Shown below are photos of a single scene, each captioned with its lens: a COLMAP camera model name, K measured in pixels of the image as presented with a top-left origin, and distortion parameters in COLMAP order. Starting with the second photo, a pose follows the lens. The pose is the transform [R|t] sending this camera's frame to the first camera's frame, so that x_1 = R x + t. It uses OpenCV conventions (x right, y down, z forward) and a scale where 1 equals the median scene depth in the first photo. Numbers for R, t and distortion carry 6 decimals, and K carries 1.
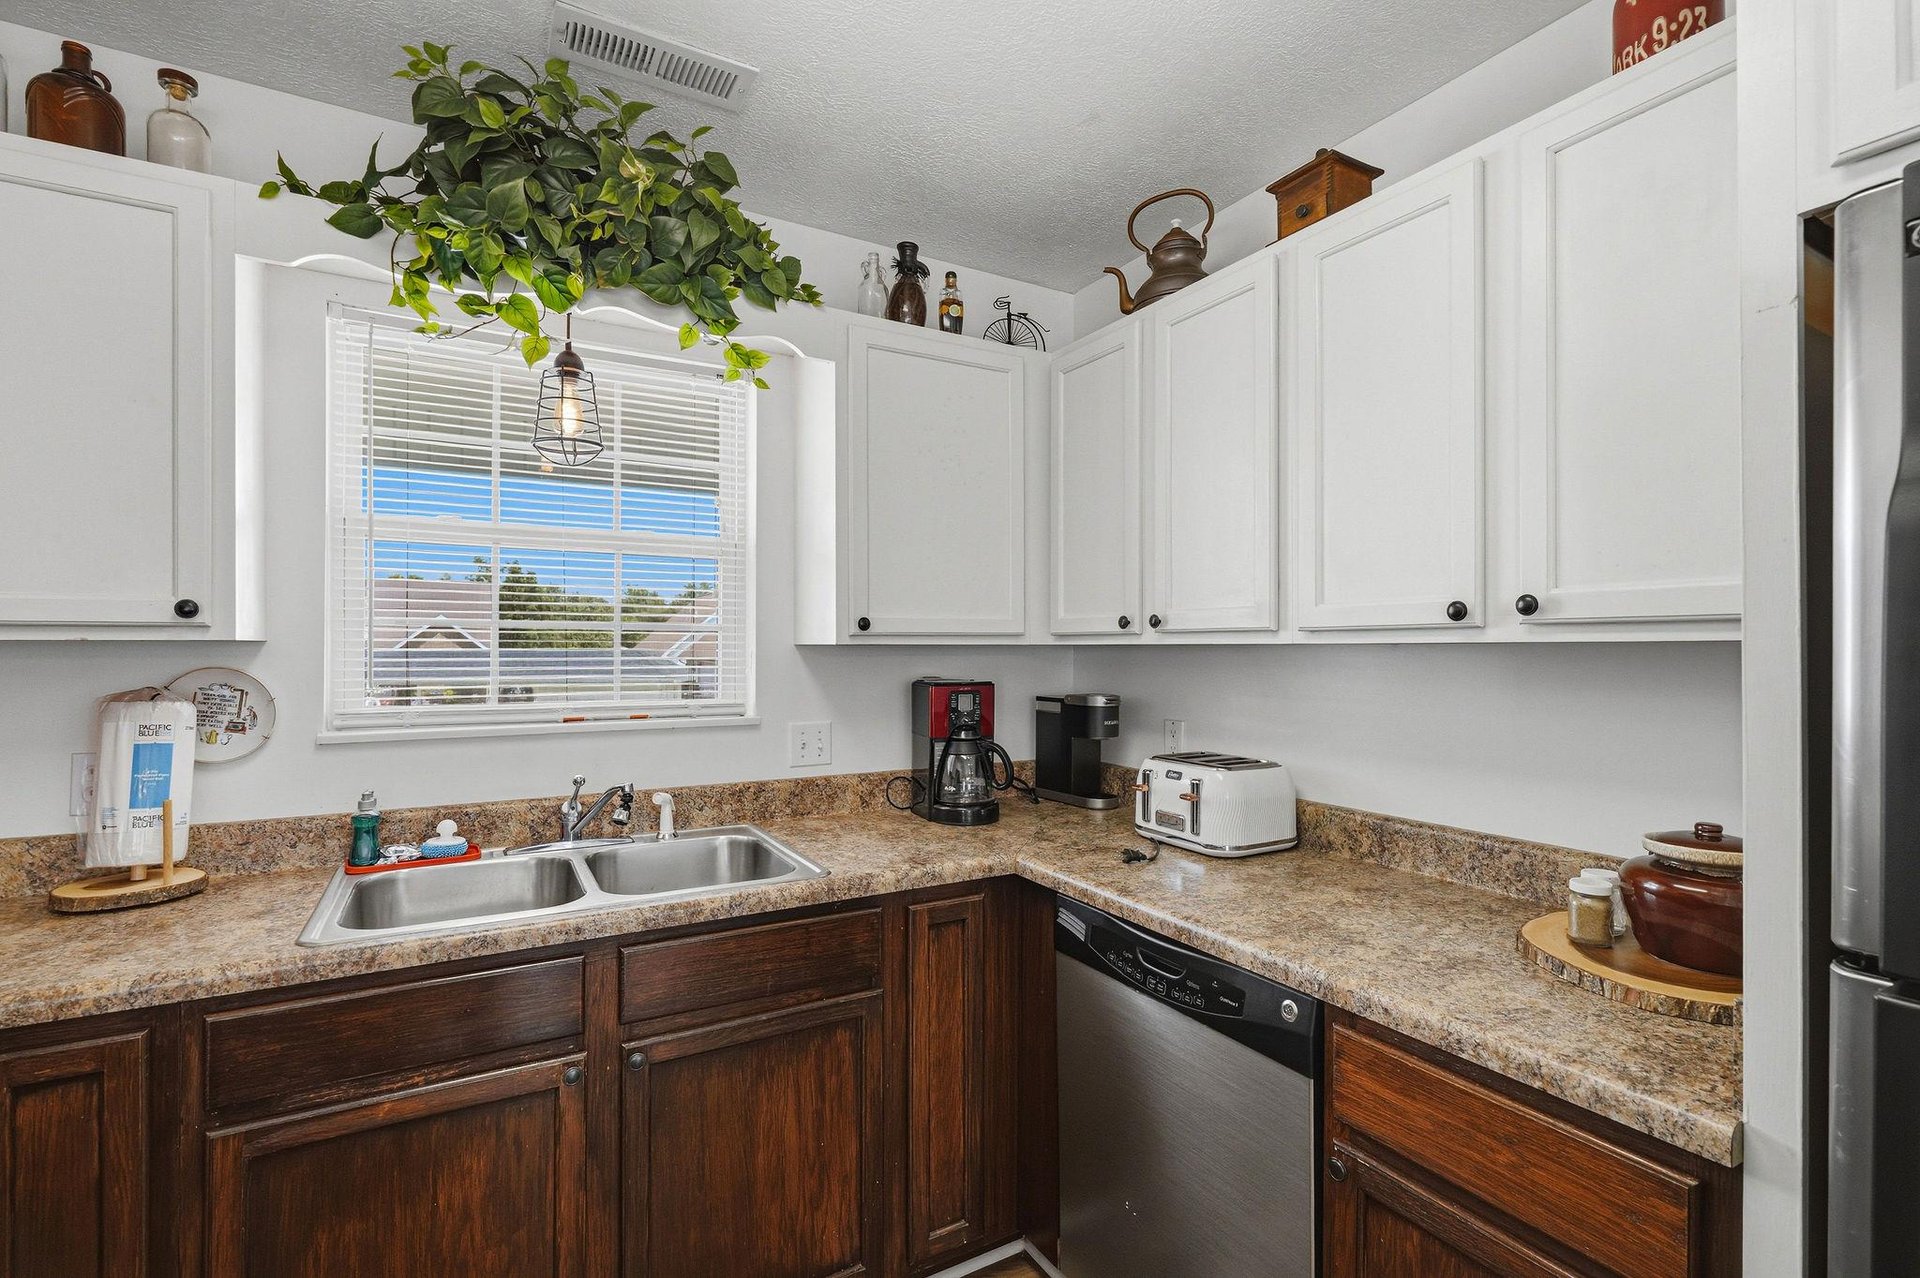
lens RADIAL K [[875.4, 0, 964.0], [0, 875.4, 644.9], [0, 0, 1]] dist [0.002641, 0.000560]
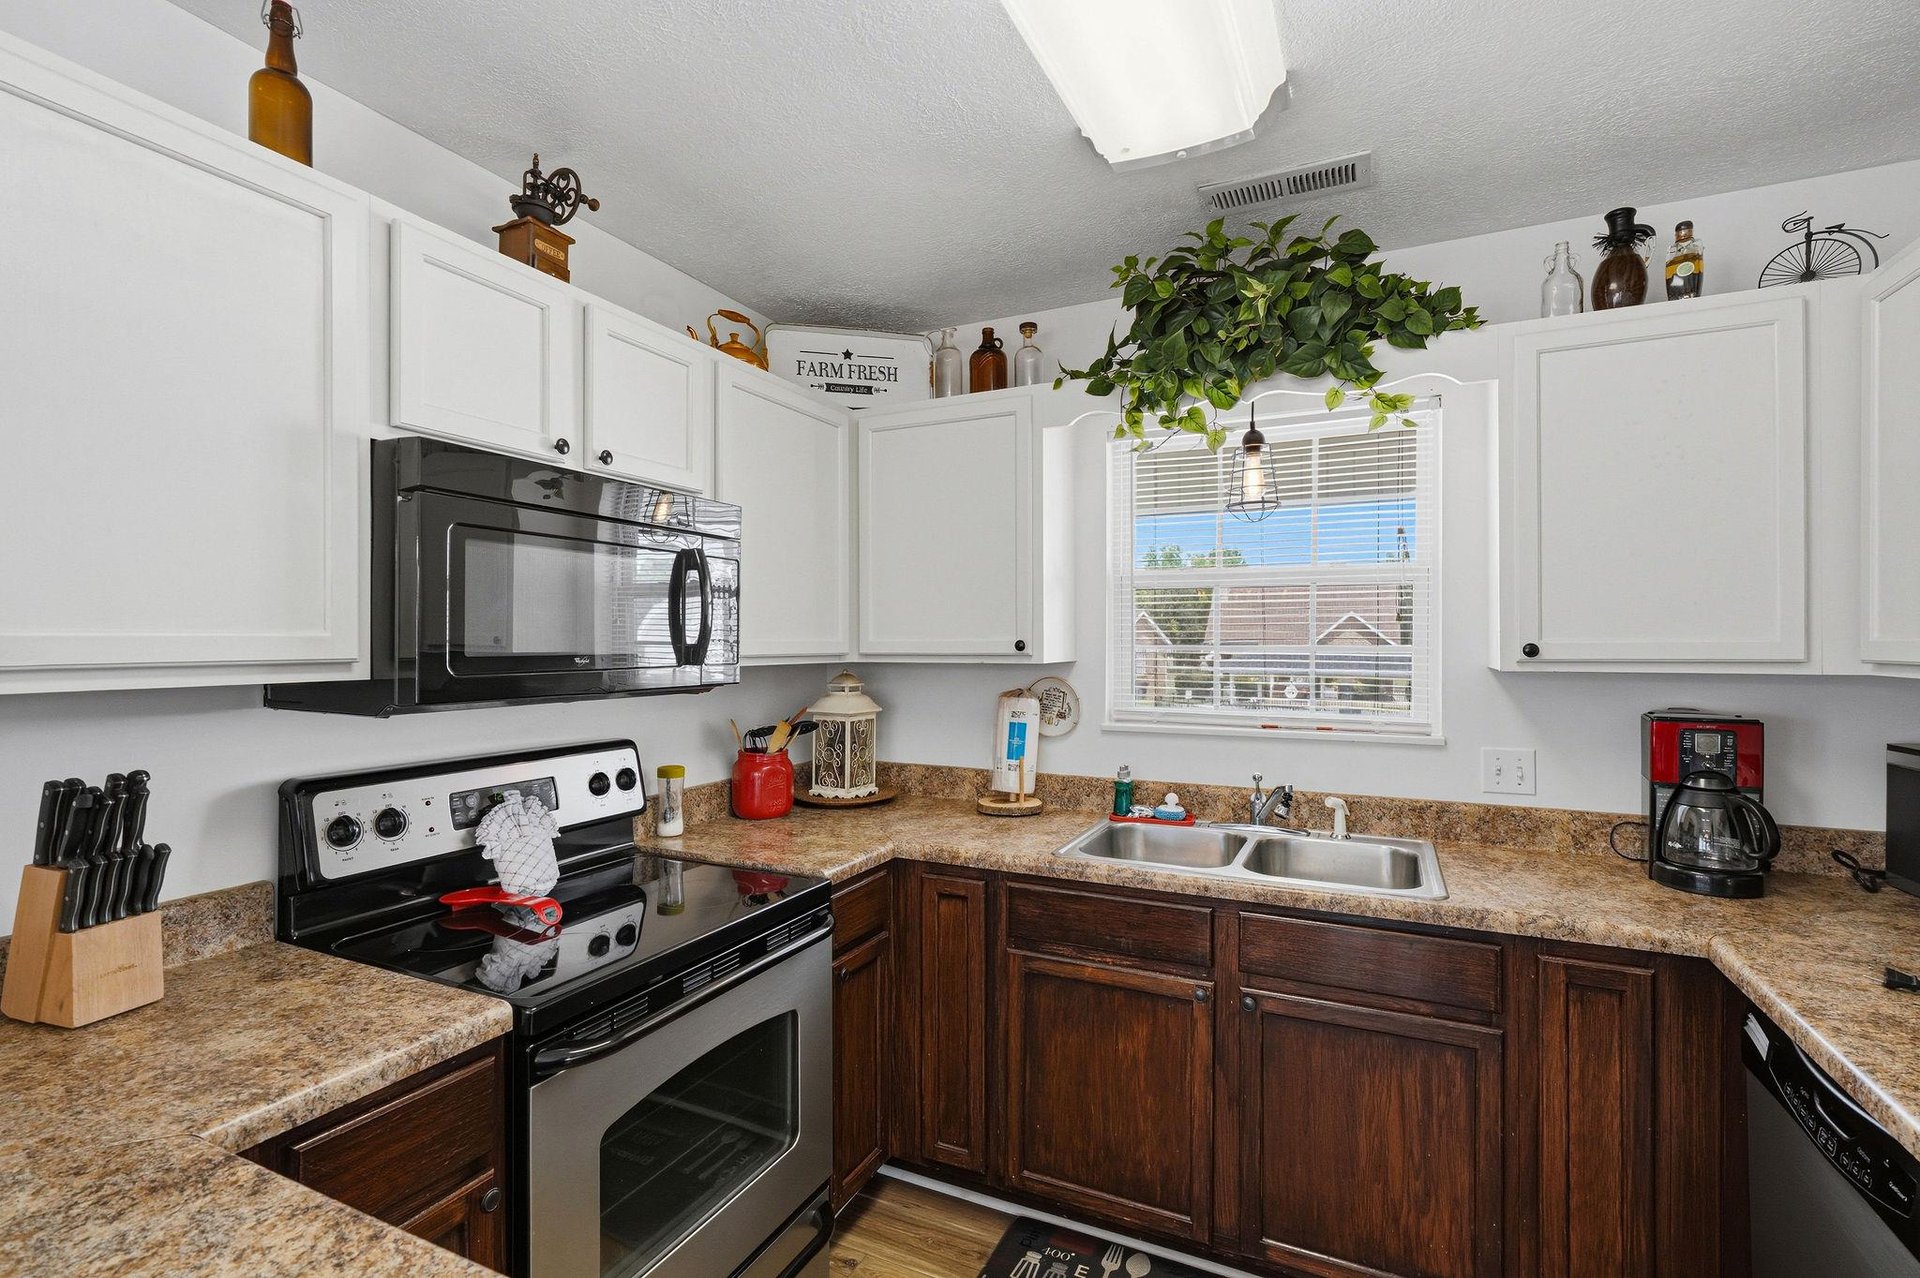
lens RADIAL K [[875.4, 0, 960.7], [0, 875.4, 639.3], [0, 0, 1]] dist [0.002641, 0.000560]
pose [[0.565493, -0.001875, -0.824751, 0.366398], [0.003307, 0.999995, -0.000006, -0.043443], [0.824746, -0.002724, 0.565497, -0.045878]]
